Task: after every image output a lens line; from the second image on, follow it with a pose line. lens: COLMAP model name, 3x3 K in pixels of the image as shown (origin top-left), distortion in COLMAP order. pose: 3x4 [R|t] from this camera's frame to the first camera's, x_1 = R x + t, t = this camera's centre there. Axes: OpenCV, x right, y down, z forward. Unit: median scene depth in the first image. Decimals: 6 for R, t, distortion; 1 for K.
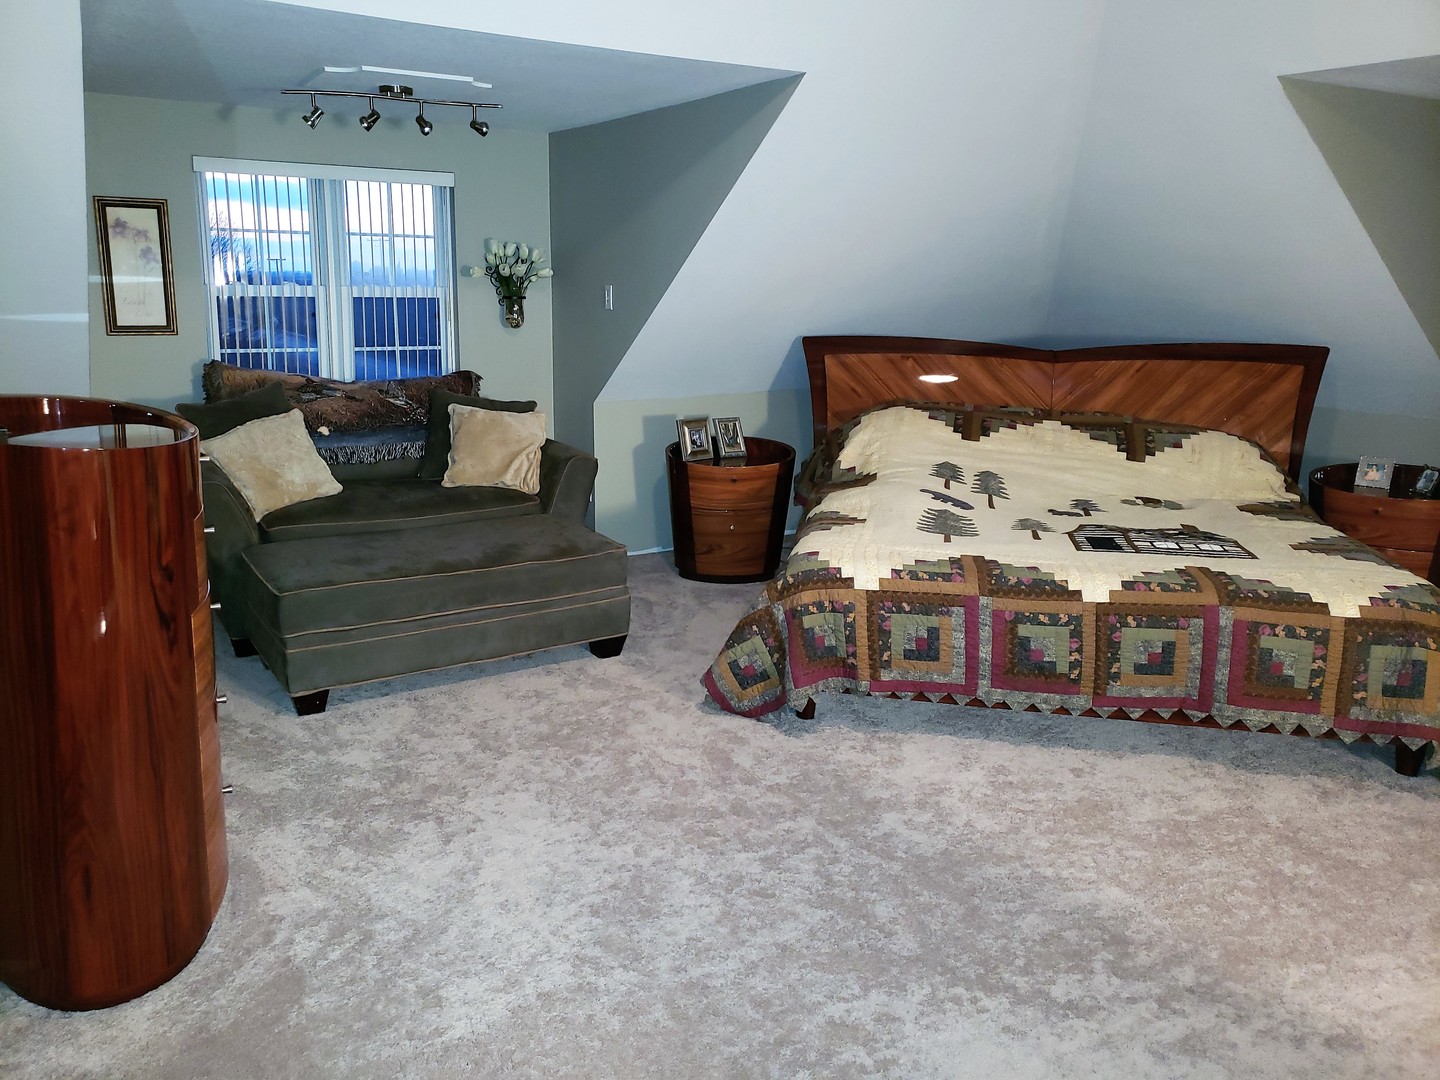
lens RADIAL K [[1090.9, 0, 720.0], [0, 1090.9, 540.0], [0, 0, 1]] dist [0.071497, -0.087418]
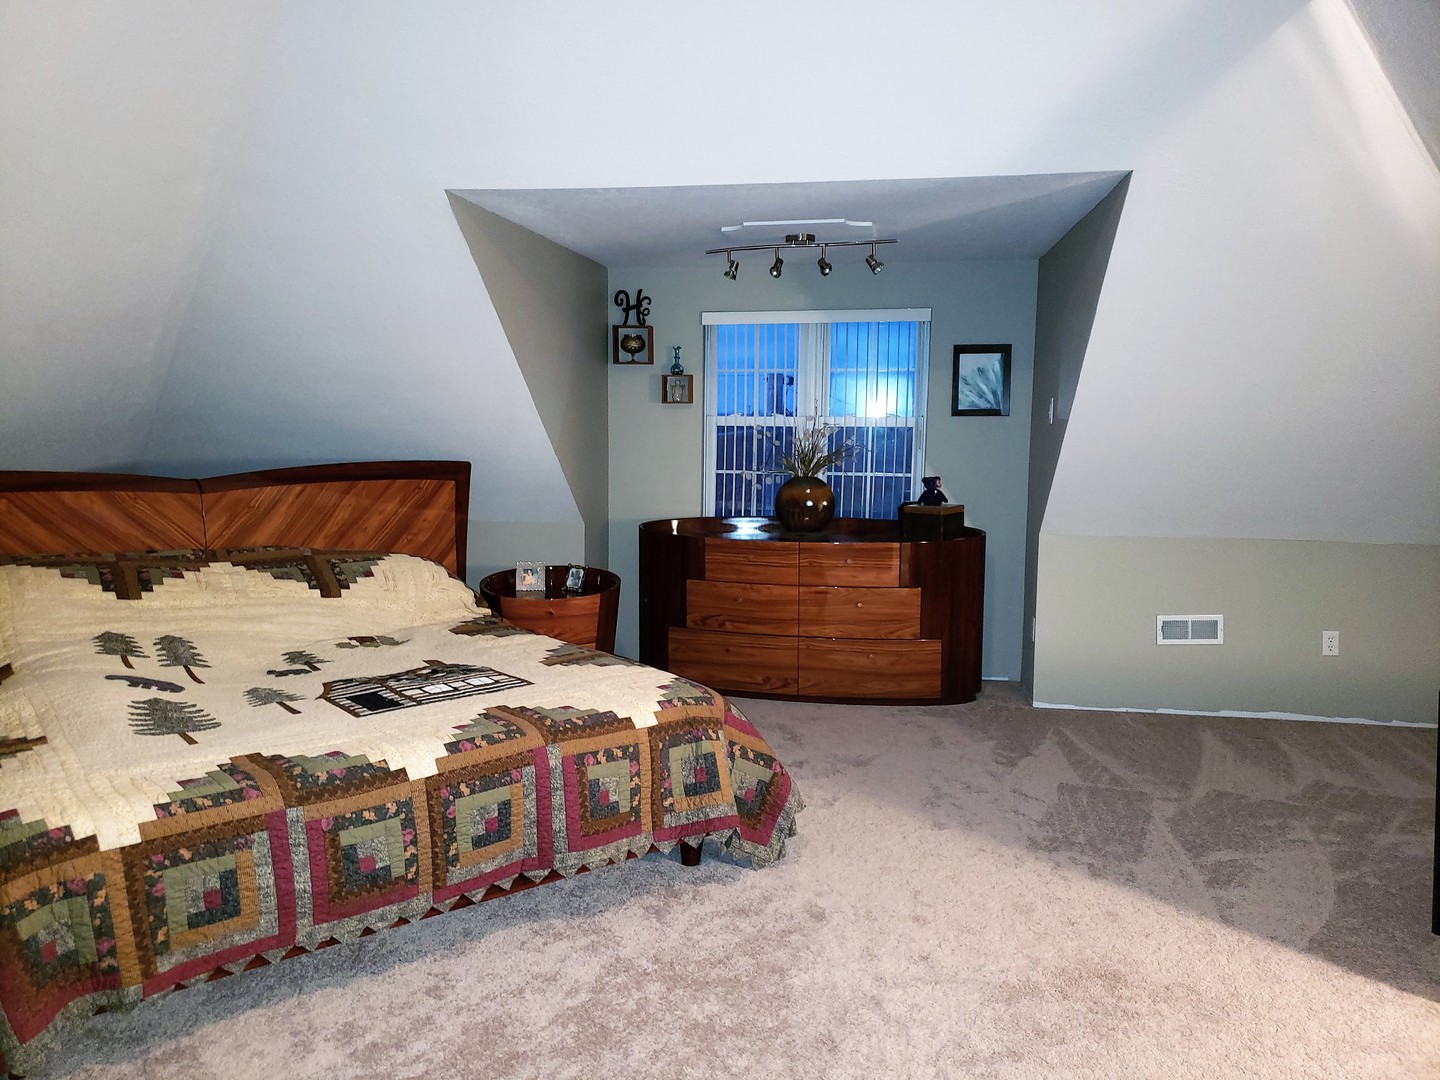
lens RADIAL K [[1105.4, 0, 676.2], [0, 1105.4, 565.3], [0, 0, 1]] dist [-0.005734, 0.039723]
pose [[0.675045, -0.116617, 0.728502, -0.104508], [0.181395, 0.983352, -0.010672, -0.052977], [-0.715129, 0.139351, 0.684961, 0.280765]]
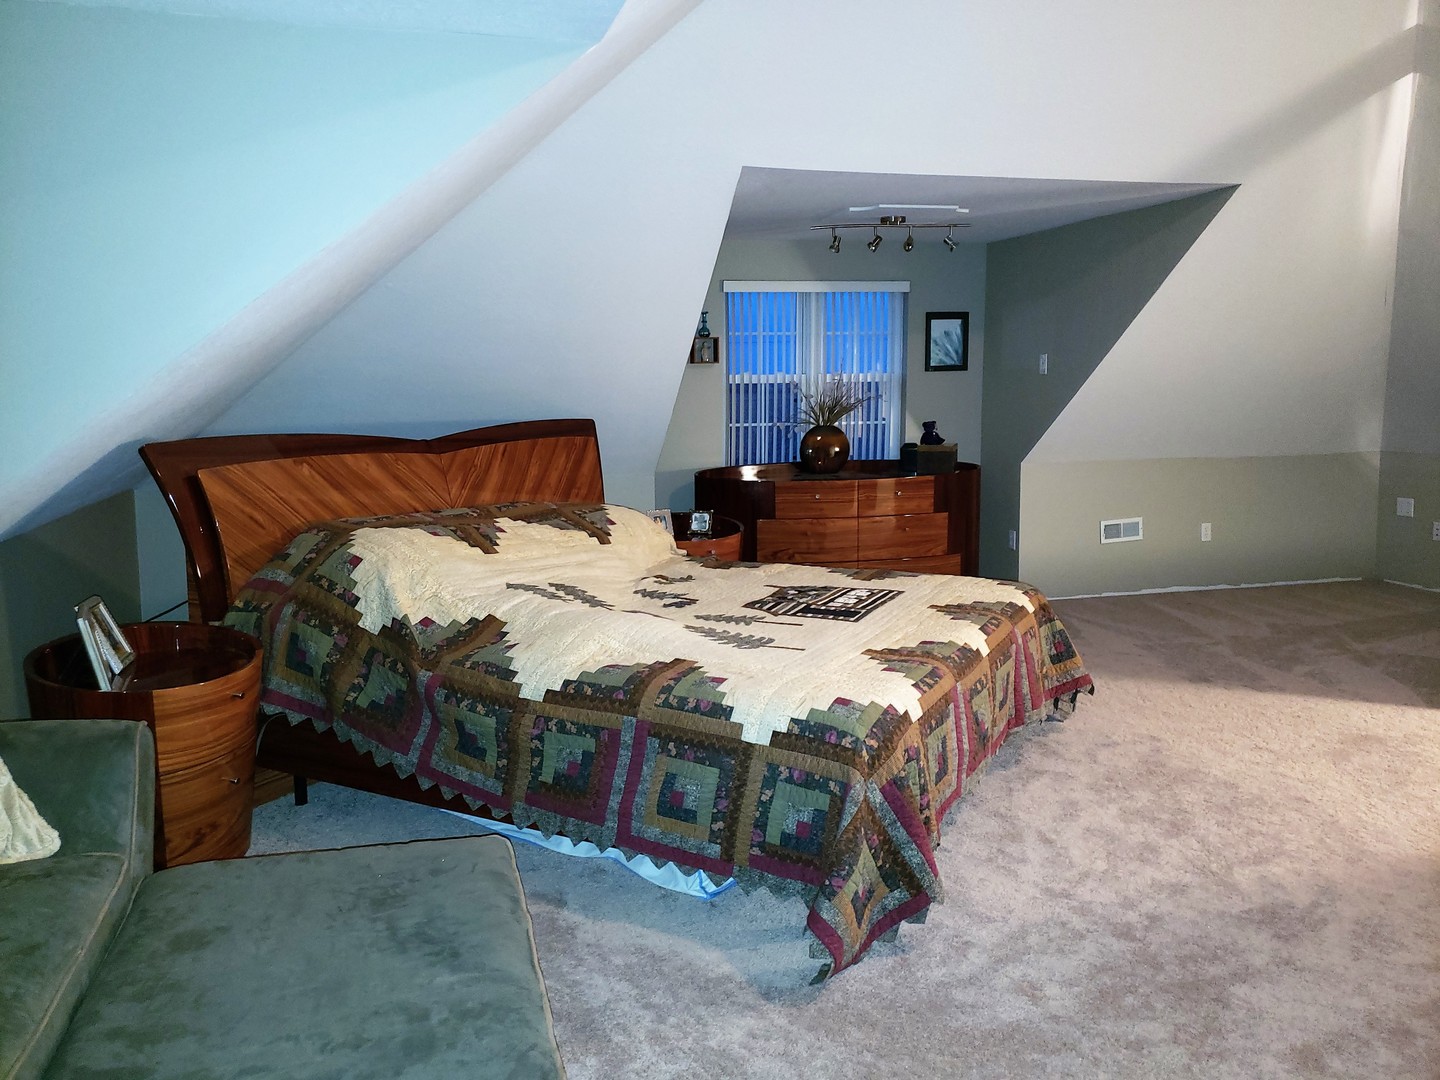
lens RADIAL K [[1090.9, 0, 720.0], [0, 1090.9, 540.0], [0, 0, 1]] dist [0.071497, -0.087418]
pose [[0.309279, -0.157210, 0.937887, -0.630008], [0.241312, 0.966934, 0.082503, -0.178651], [-0.919845, 0.200807, 0.336989, 0.845122]]
